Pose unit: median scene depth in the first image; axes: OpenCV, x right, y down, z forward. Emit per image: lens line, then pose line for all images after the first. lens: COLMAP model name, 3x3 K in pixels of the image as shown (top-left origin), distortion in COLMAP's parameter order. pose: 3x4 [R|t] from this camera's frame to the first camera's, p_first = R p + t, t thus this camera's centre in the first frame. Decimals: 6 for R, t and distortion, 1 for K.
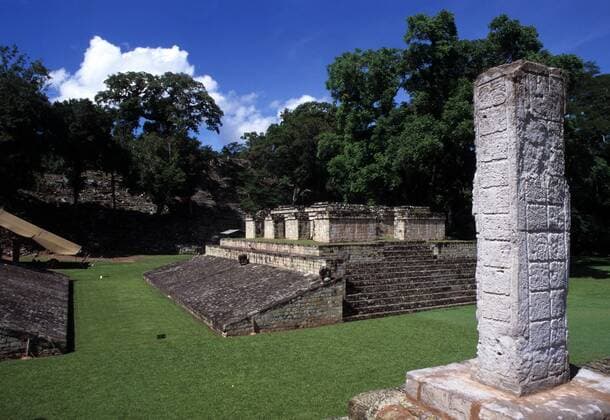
lens RADIAL K [[412.2, 0, 305.0], [0, 412.2, 210.0], [0, 0, 1]] dist [-0.082548, 0.060974]
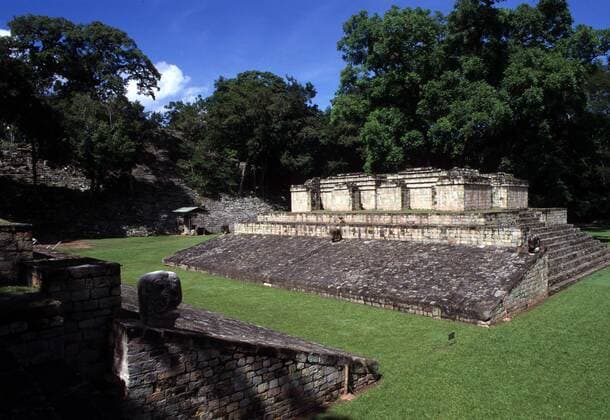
lens RADIAL K [[412.2, 0, 305.0], [0, 412.2, 210.0], [0, 0, 1]] dist [-0.082548, 0.060974]
pose [[0.964870, -0.017663, 0.262135, -0.273417], [0.004565, 0.998714, 0.050494, 0.016848], [-0.262690, -0.047524, 0.963709, 0.131119]]
